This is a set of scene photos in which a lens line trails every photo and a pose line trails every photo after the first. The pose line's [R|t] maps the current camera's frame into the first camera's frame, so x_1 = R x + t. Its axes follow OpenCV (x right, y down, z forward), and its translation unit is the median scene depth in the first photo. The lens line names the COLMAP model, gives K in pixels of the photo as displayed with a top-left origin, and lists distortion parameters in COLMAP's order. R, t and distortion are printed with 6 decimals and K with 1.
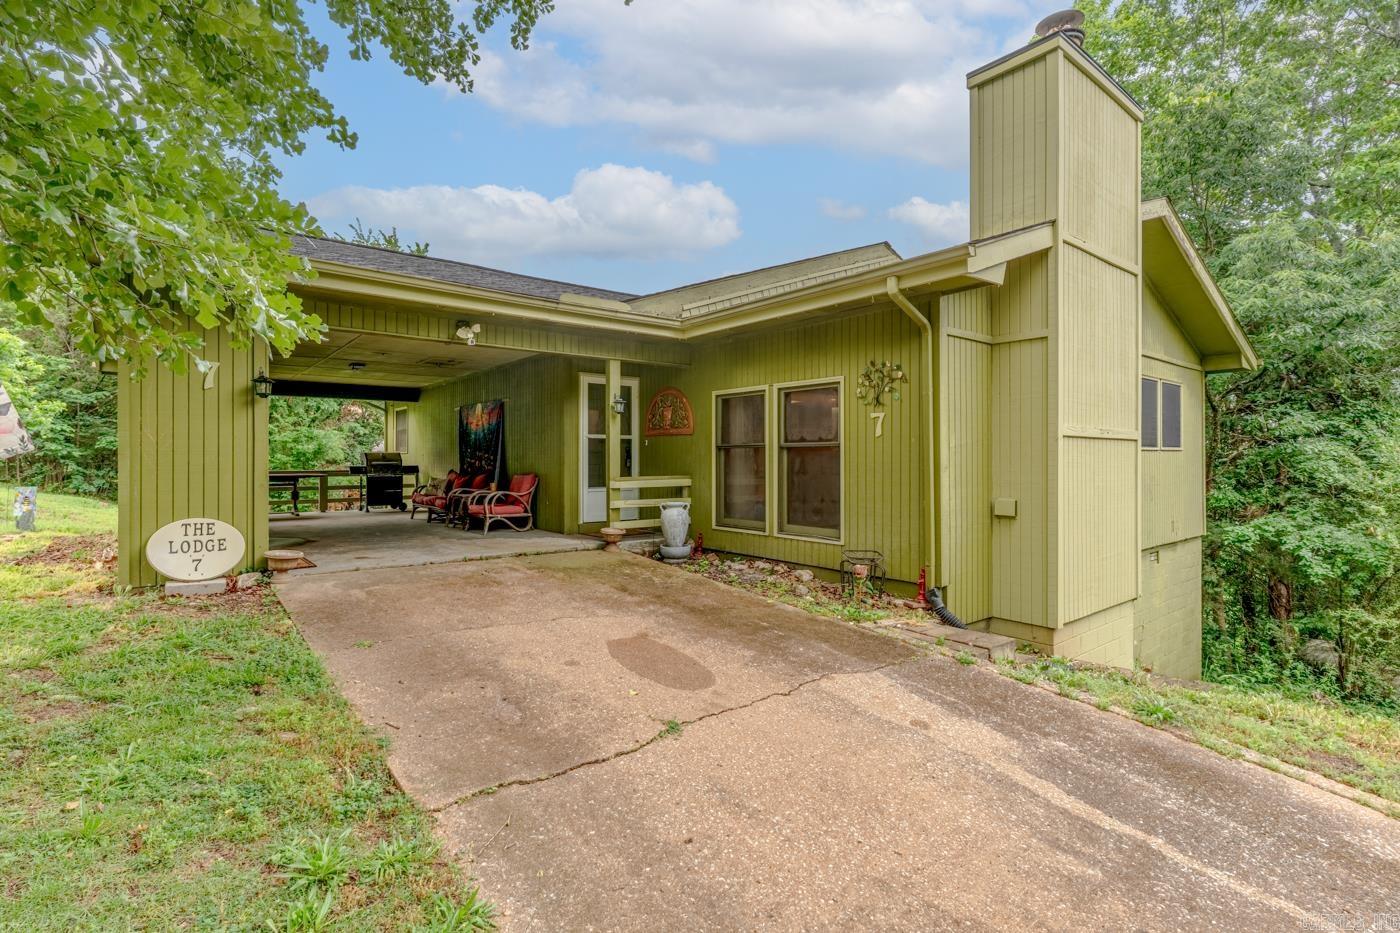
lens RADIAL K [[665.9, 0, 690.6], [0, 665.9, 450.8], [0, 0, 1]] dist [-0.000519, -0.000439]
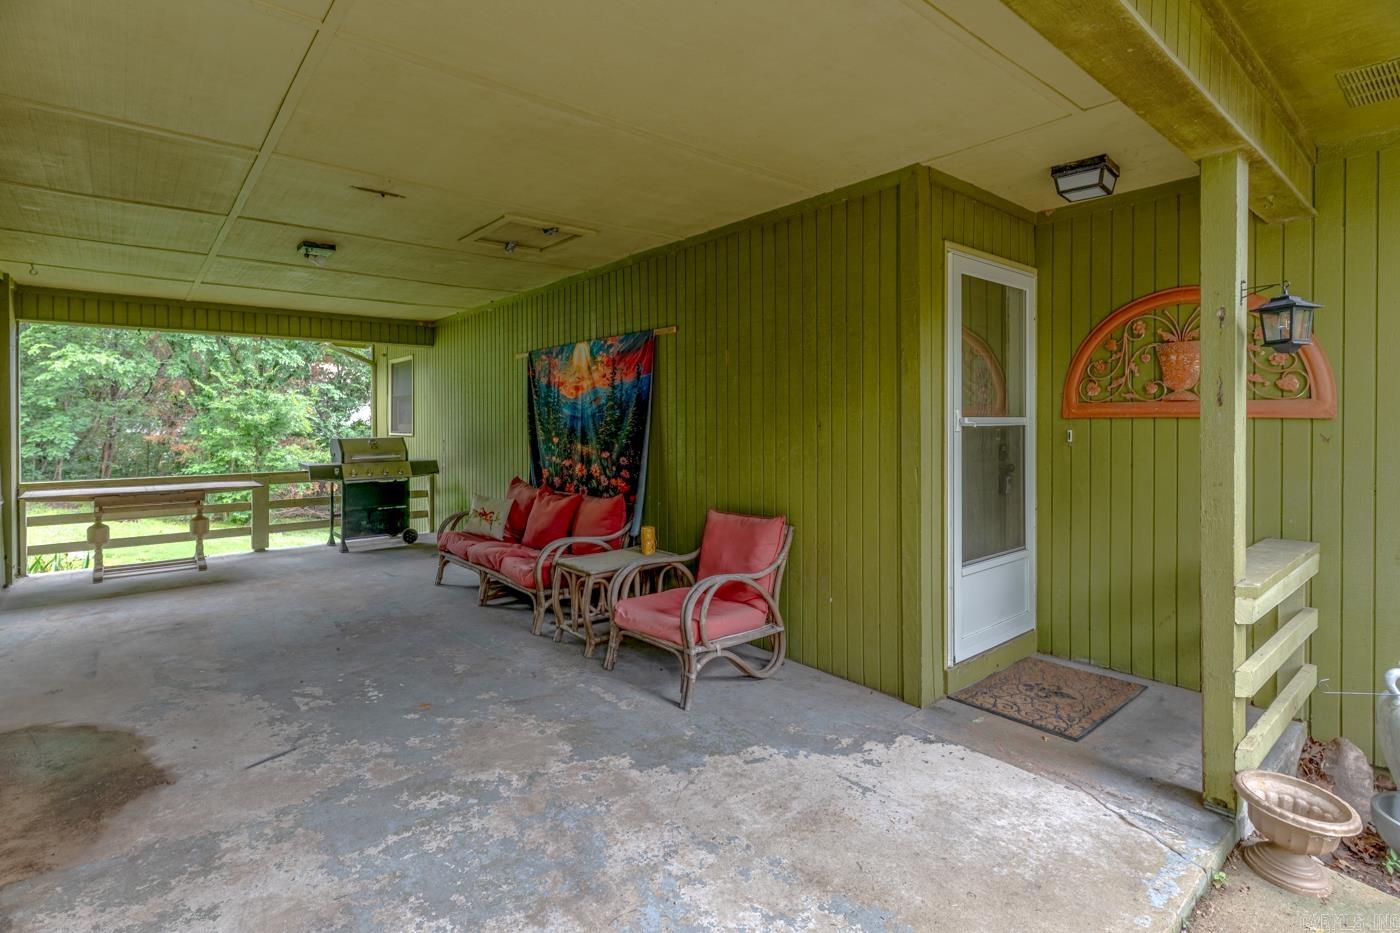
lens RADIAL K [[677.1, 0, 687.1], [0, 677.1, 421.3], [0, 0, 1]] dist [0.002362, -0.000150]
pose [[0.999877, -0.000083, 0.015704, -0.243608], [-0.000123, 0.999915, 0.013062, -0.020683], [-0.015704, -0.013063, 0.999791, 0.503996]]
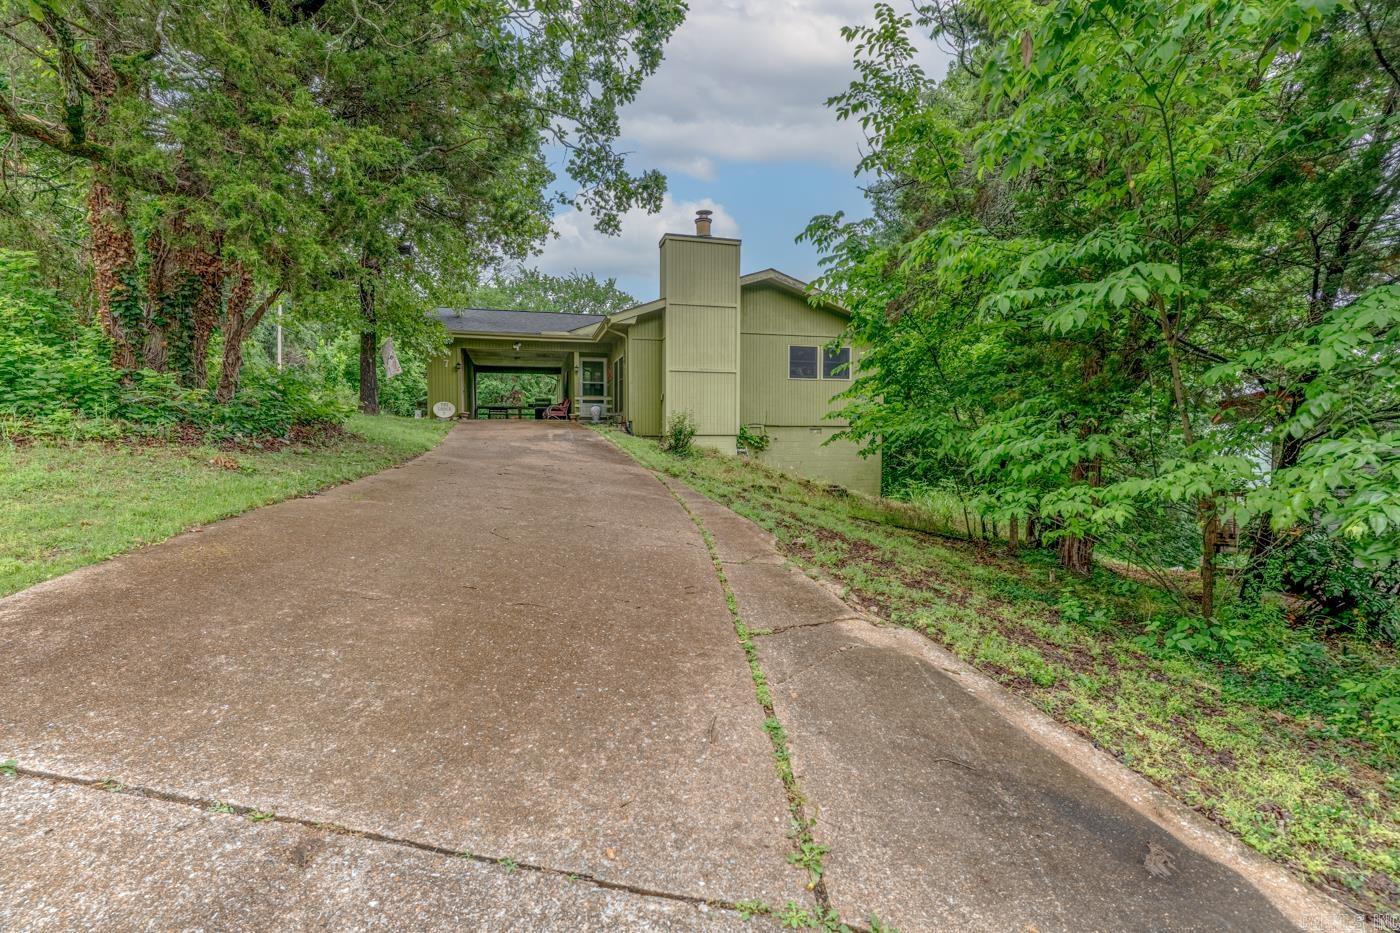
lens RADIAL K [[659.4, 0, 694.7], [0, 659.4, 468.0], [0, 0, 1]] dist [0.000999, -0.000500]
pose [[0.913724, 0.015553, -0.406038, 0.914232], [0.007360, 0.998470, 0.054808, 0.123314], [0.406269, -0.053068, 0.912211, -0.816873]]
